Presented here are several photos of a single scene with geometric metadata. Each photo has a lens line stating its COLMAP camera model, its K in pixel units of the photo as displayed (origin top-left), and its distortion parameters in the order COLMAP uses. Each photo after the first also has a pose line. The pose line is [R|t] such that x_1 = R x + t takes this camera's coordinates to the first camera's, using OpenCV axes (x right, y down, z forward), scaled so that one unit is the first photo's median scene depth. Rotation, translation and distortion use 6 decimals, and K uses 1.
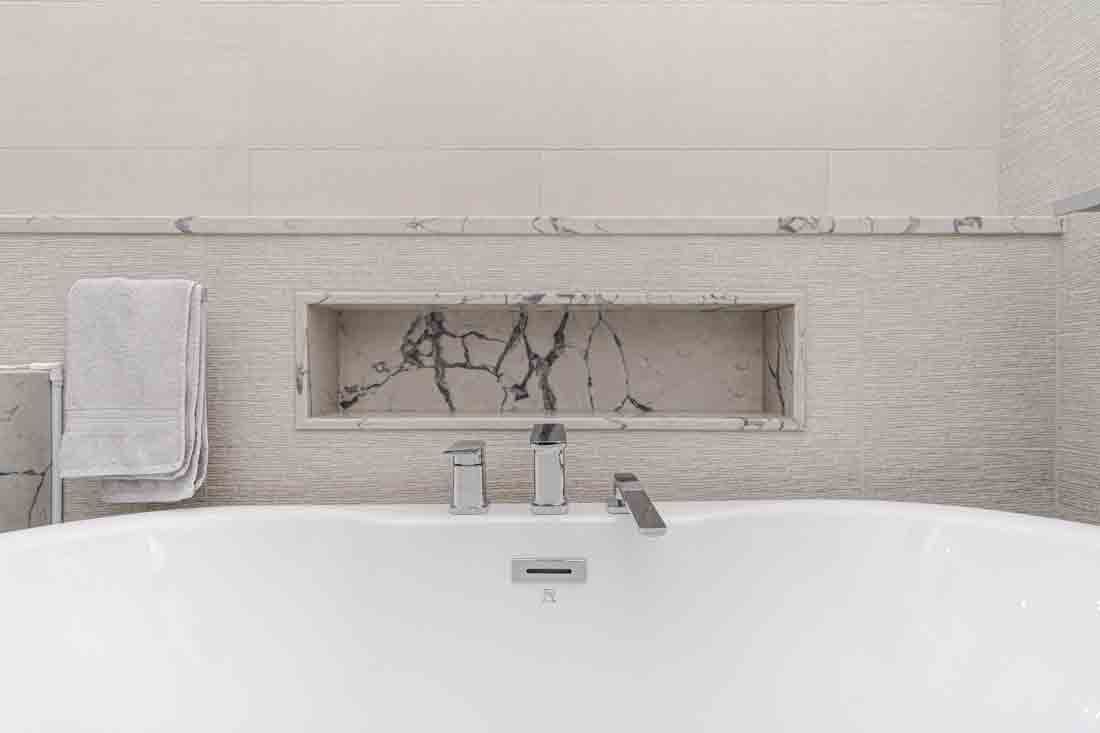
lens RADIAL K [[582.6, 0, 550.0], [0, 582.6, 366.5], [0, 0, 1]] dist [0.000376, 0.000674]
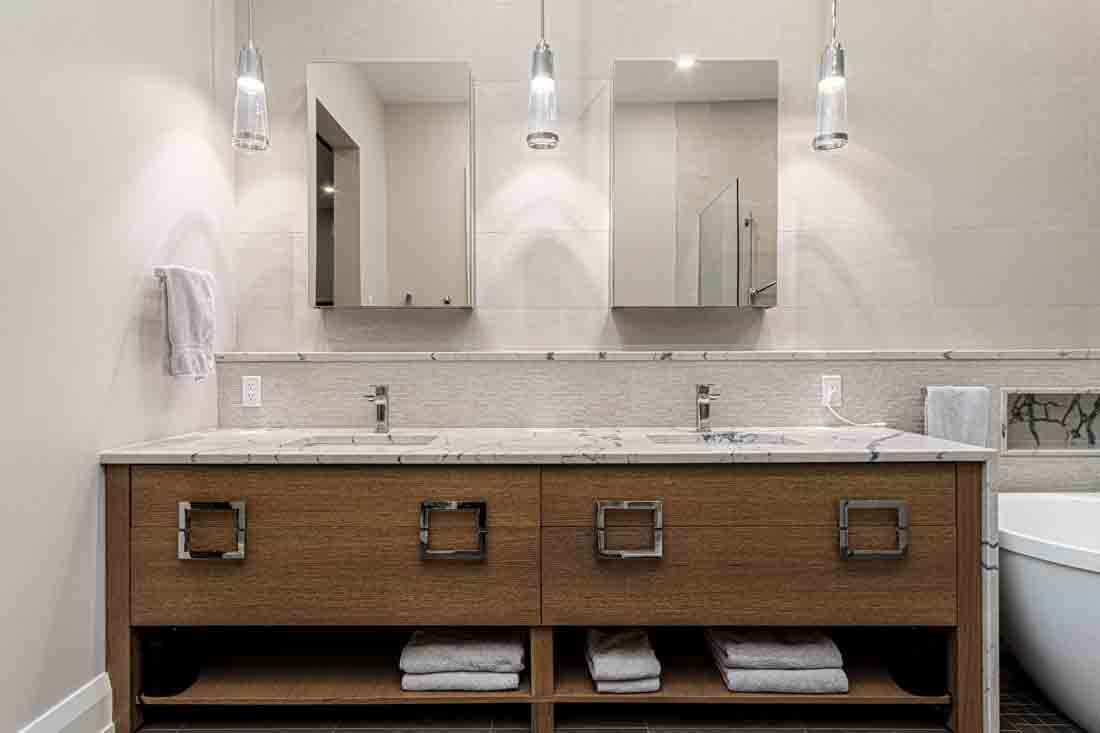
lens RADIAL K [[582.6, 0, 550.0], [0, 582.6, 366.5], [0, 0, 1]] dist [0.000376, 0.000674]
pose [[0.999881, -0.003460, -0.015057, -1.727426], [0.003507, 0.999989, 0.003111, -0.186668], [0.015046, -0.003163, 0.999882, -0.916152]]
